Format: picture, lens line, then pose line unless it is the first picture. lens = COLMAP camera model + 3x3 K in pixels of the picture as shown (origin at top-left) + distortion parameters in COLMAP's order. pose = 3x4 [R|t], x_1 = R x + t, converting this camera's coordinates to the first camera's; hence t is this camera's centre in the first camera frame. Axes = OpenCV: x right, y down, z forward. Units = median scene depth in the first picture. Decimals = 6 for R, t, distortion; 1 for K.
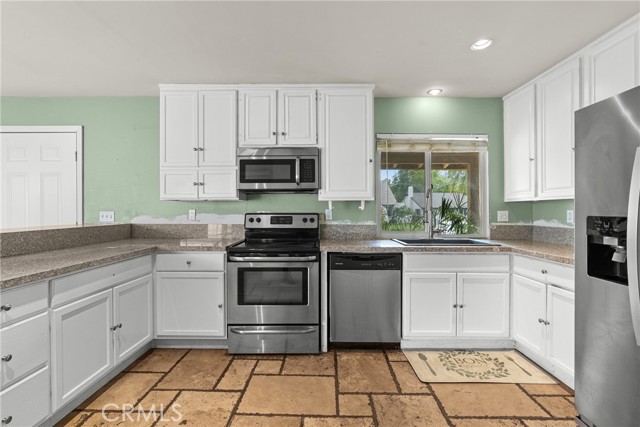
lens RADIAL K [[291.4, 0, 321.6], [0, 291.4, 210.5], [0, 0, 1]] dist [-0.005068, 0.000369]
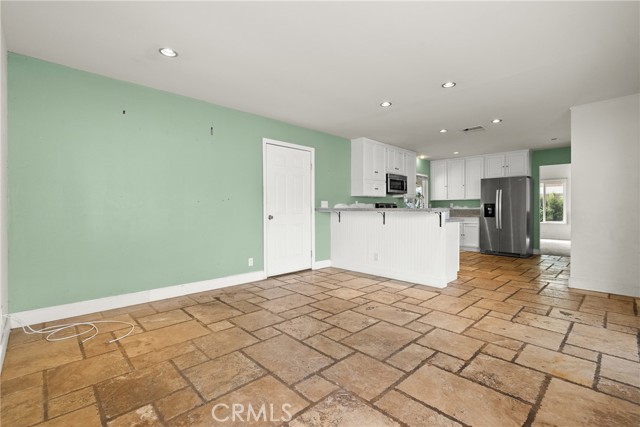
lens RADIAL K [[291.4, 0, 321.6], [0, 291.4, 210.5], [0, 0, 1]] dist [-0.005068, 0.000369]
pose [[0.712131, -0.003103, 0.702039, -2.245456], [0.001252, 0.999994, 0.003150, 0.060937], [-0.702045, -0.001364, 0.712131, -0.227107]]
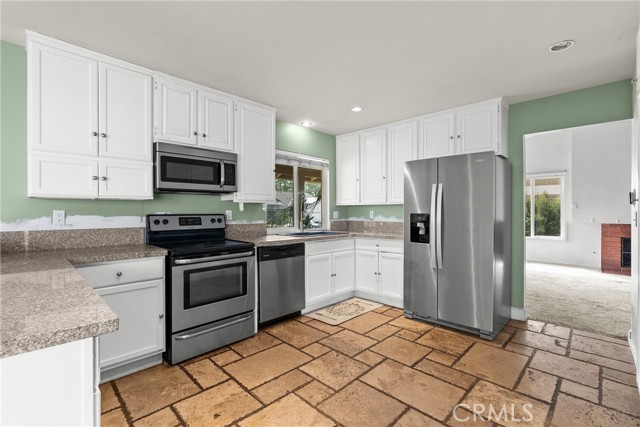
lens RADIAL K [[290.2, 0, 321.7], [0, 290.2, 213.3], [0, 0, 1]] dist [-0.002951, -0.000084]
pose [[0.692522, -0.006235, 0.721370, -0.593525], [0.002751, 0.999978, 0.006003, 0.001884], [-0.721392, -0.002173, 0.692524, 0.010504]]
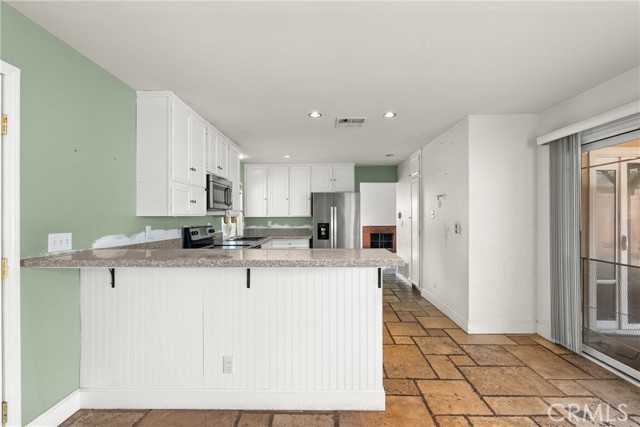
lens RADIAL K [[289.5, 0, 322.7], [0, 289.5, 216.0], [0, 0, 1]] dist [-0.015894, 0.007227]
pose [[0.005579, 0.003003, 0.999980, -1.532664], [0.006167, 0.999976, -0.003037, -0.032177], [-0.999965, 0.006184, 0.005560, 0.527859]]
